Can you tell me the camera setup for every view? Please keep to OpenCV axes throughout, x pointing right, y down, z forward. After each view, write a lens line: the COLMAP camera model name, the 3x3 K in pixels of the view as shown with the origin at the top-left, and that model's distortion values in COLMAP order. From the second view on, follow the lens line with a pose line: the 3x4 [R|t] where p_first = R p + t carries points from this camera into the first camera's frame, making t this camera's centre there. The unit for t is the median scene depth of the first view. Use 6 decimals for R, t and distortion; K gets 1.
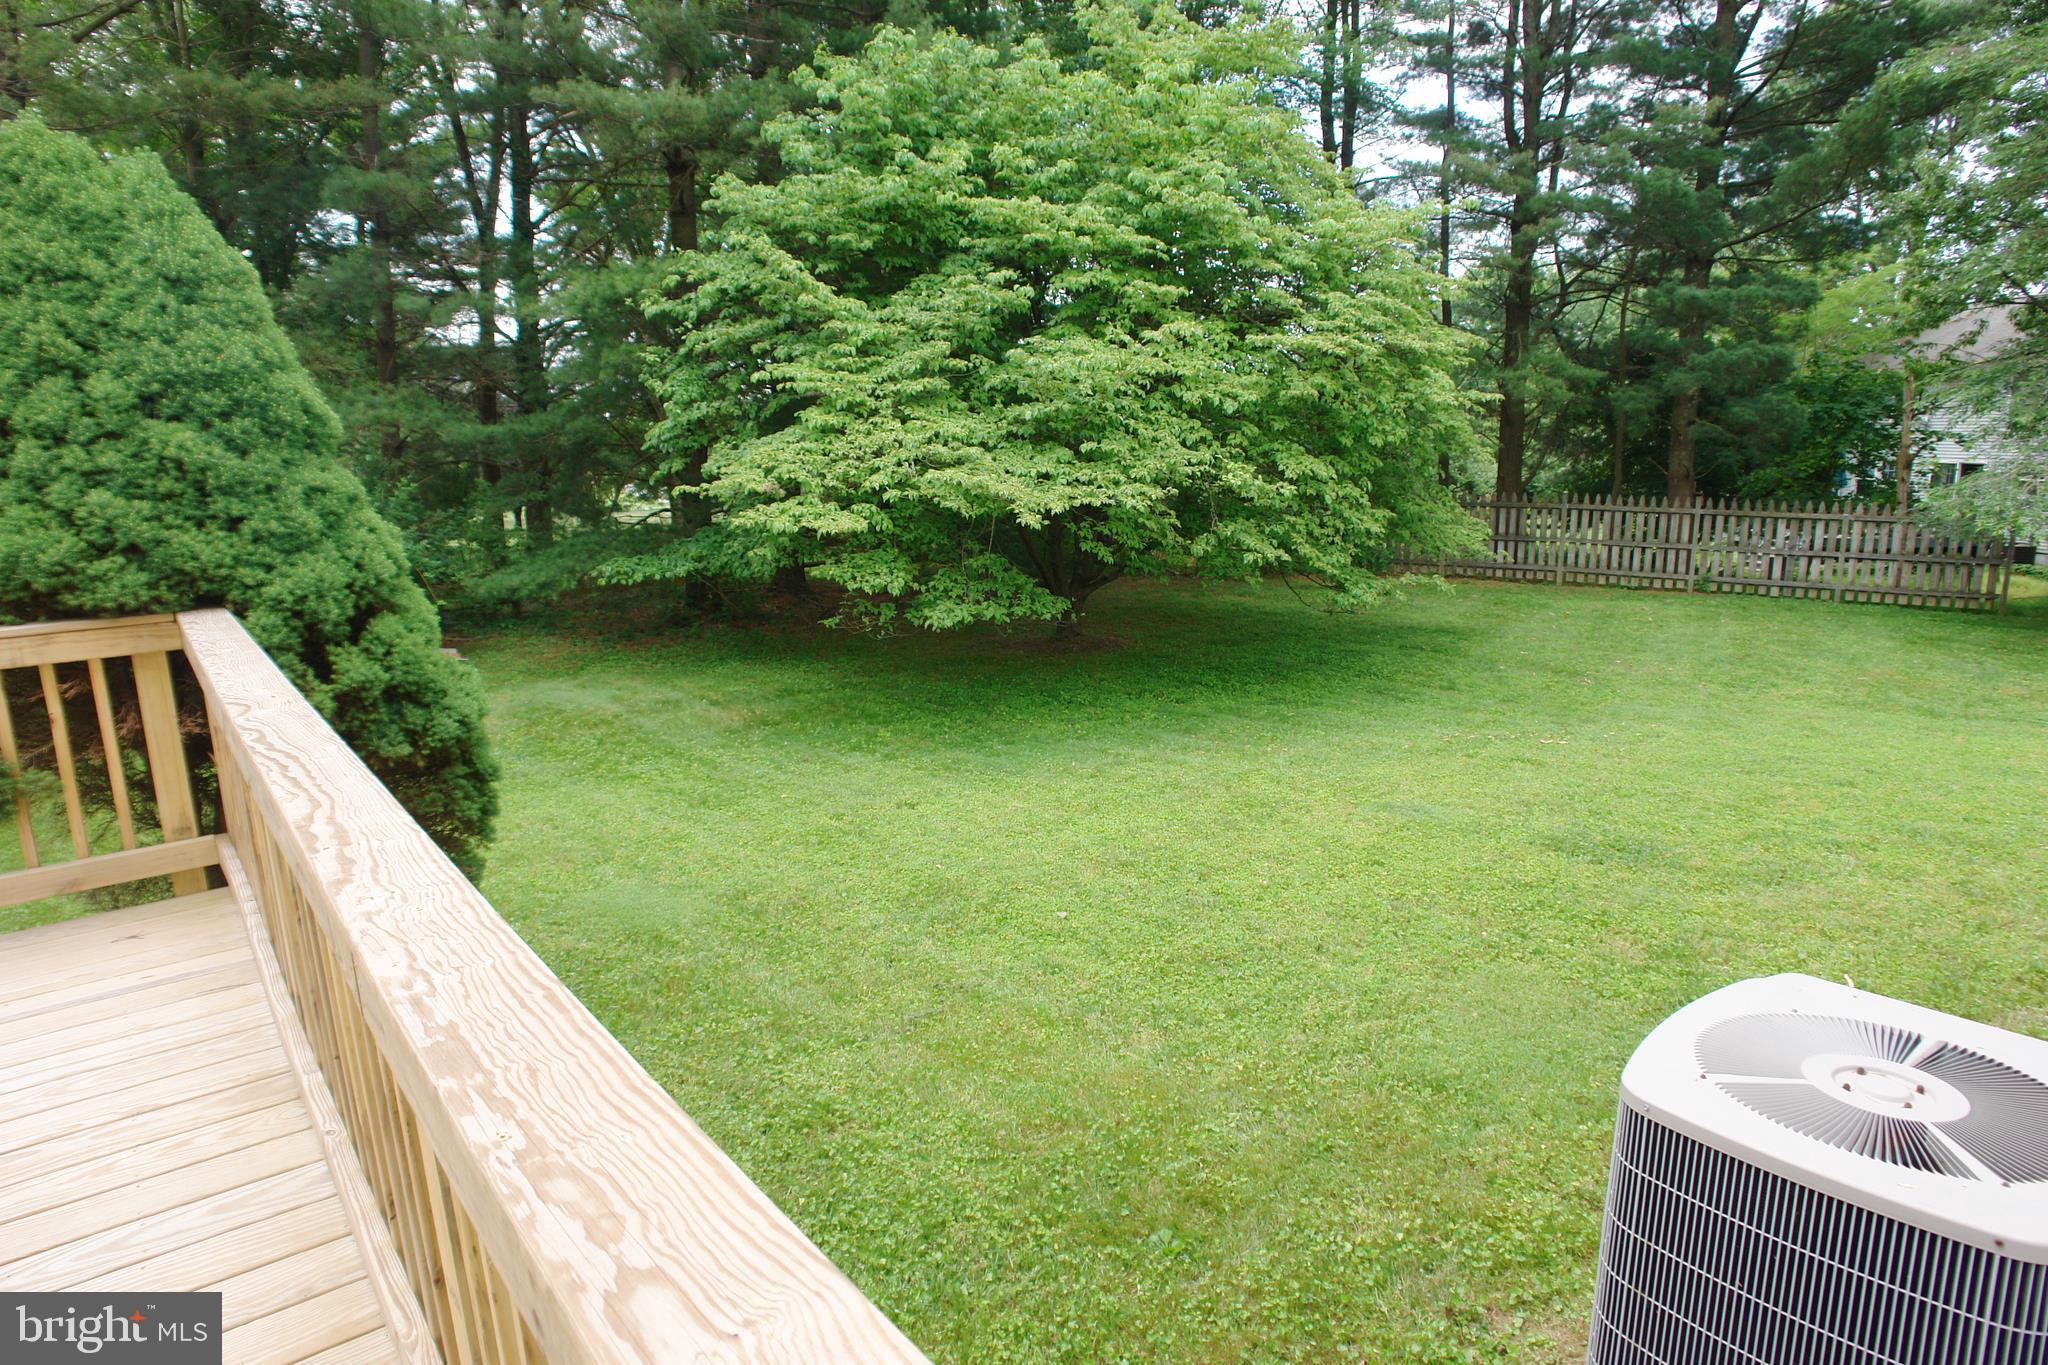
lens RADIAL K [[1191.5, 0, 1029.3], [0, 1191.5, 683.2], [0, 0, 1]] dist [-0.089431, 0.022871]
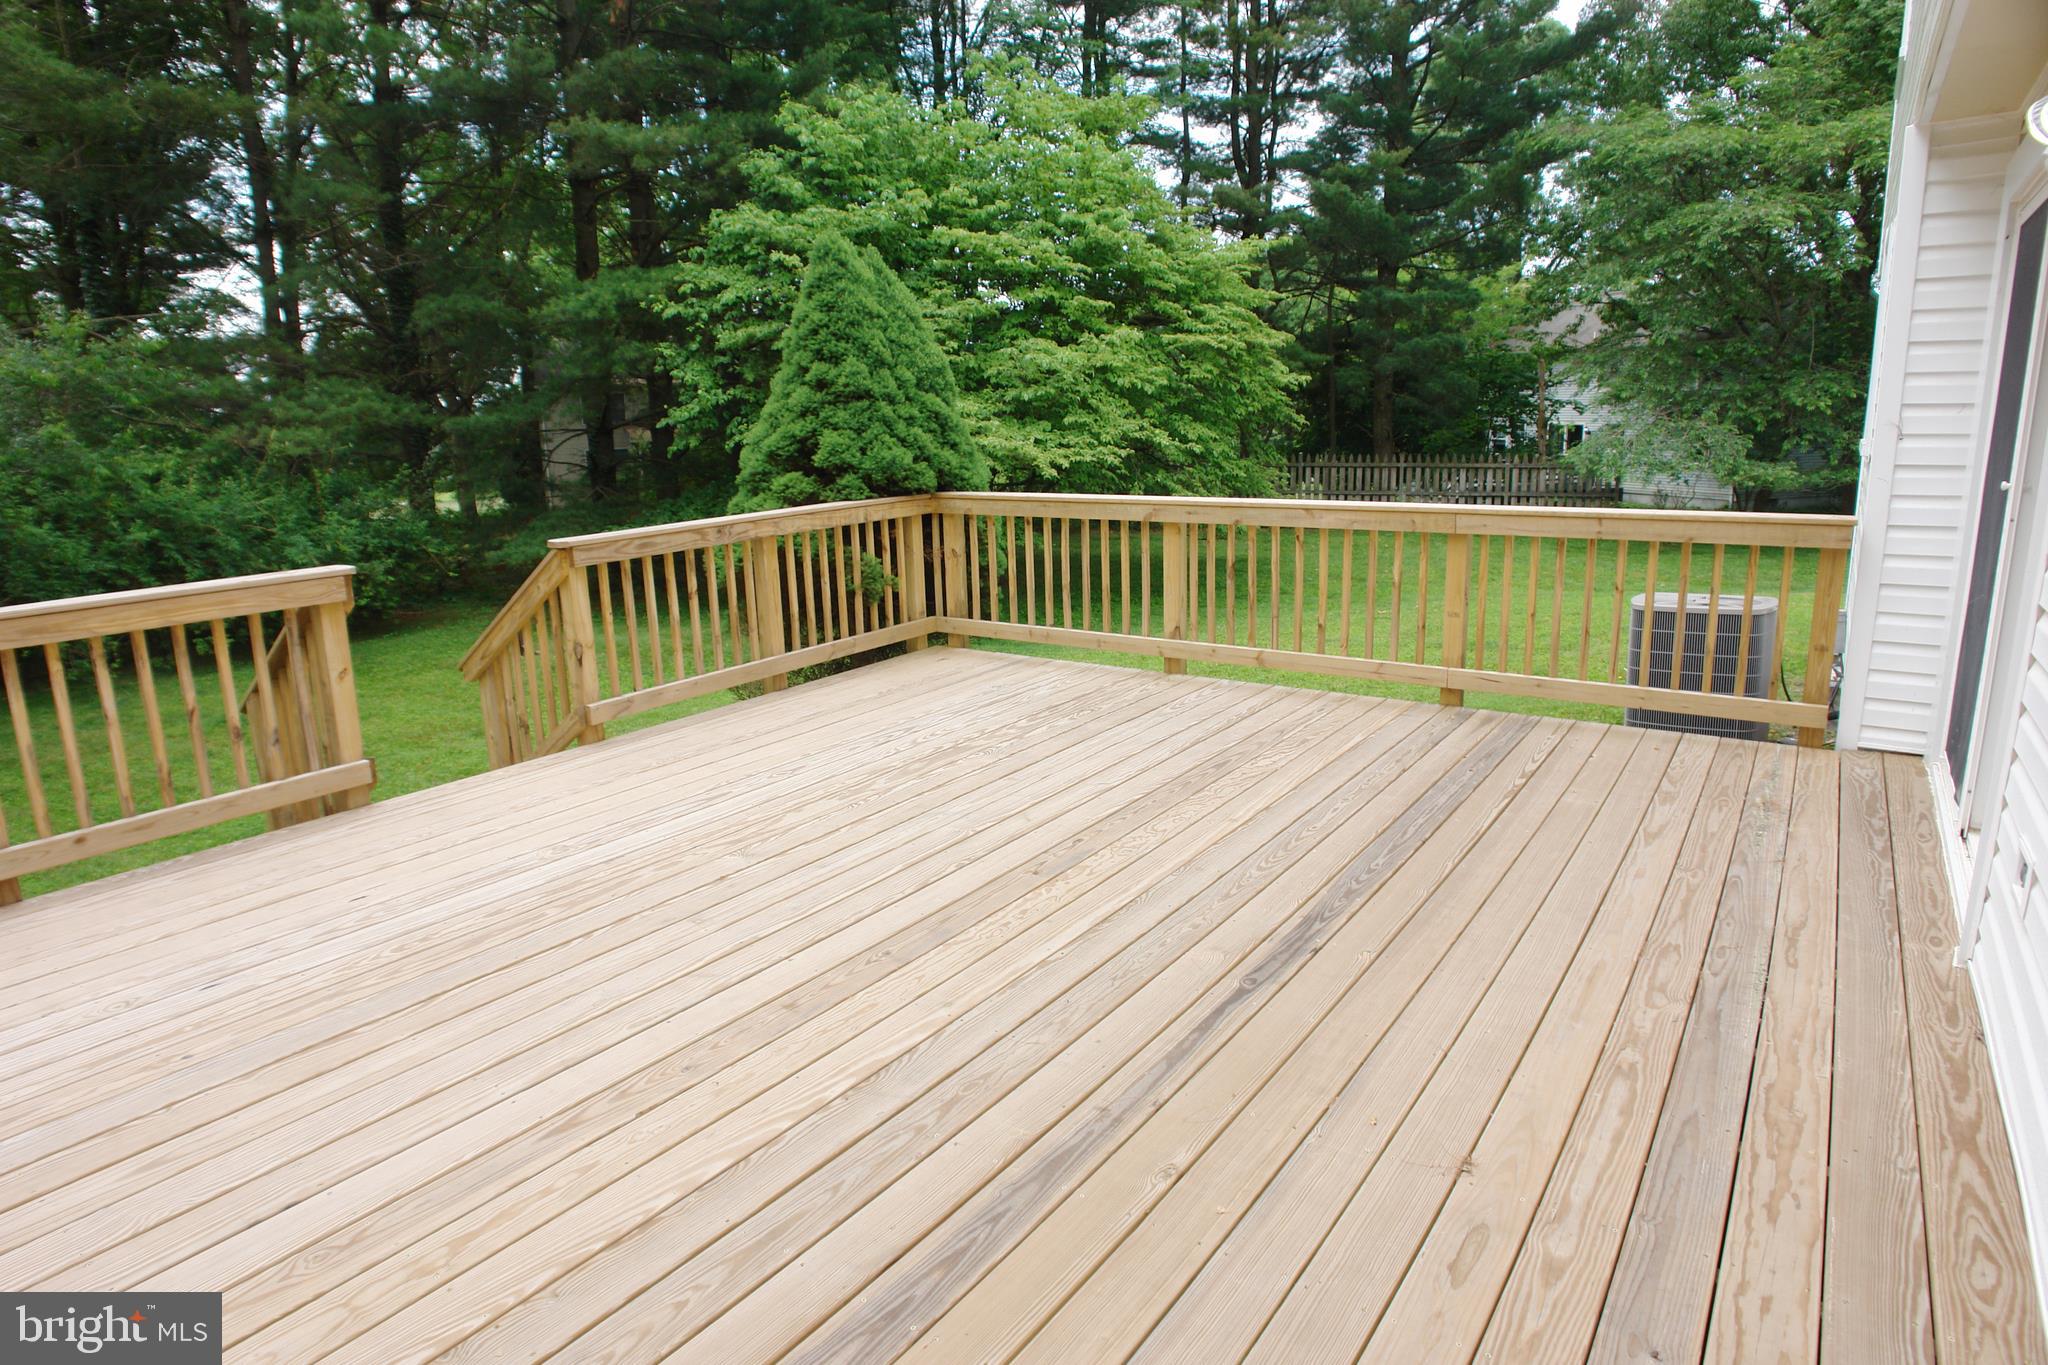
lens RADIAL K [[1191.5, 0, 1007.8], [0, 1191.5, 701.7], [0, 0, 1]] dist [-0.089431, 0.022871]
pose [[0.965472, -0.071938, 0.250376, -0.323399], [0.064586, 0.997208, 0.037469, 0.063201], [-0.252373, -0.020005, 0.967423, -0.278885]]
